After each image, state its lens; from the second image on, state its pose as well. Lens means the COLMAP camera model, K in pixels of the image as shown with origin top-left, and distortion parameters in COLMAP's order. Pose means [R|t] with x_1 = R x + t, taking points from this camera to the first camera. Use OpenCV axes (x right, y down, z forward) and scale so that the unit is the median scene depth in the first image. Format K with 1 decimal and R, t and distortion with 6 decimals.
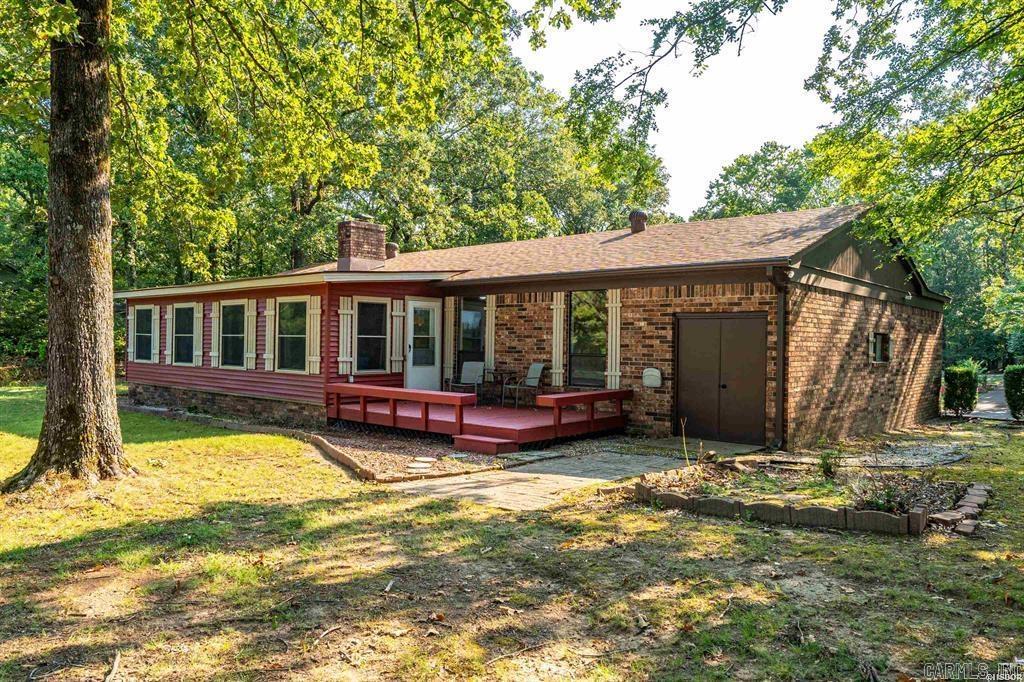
lens RADIAL K [[715.6, 0, 512.4], [0, 715.6, 343.4], [0, 0, 1]] dist [-0.010439, -0.004222]
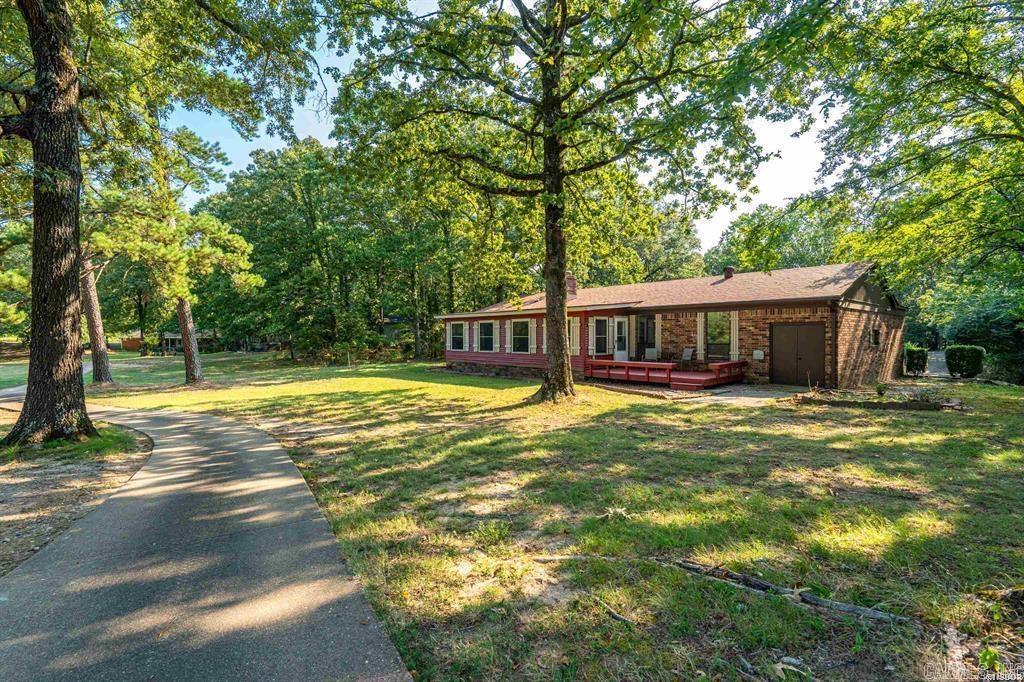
lens RADIAL K [[466.6, 0, 510.9], [0, 466.6, 341.1], [0, 0, 1]] dist [-0.001854, 0.000643]
pose [[0.992749, -0.015686, -0.119176, -0.304090], [0.016934, 0.999812, 0.009471, -0.013642], [0.119005, -0.011420, 0.992828, -0.346548]]
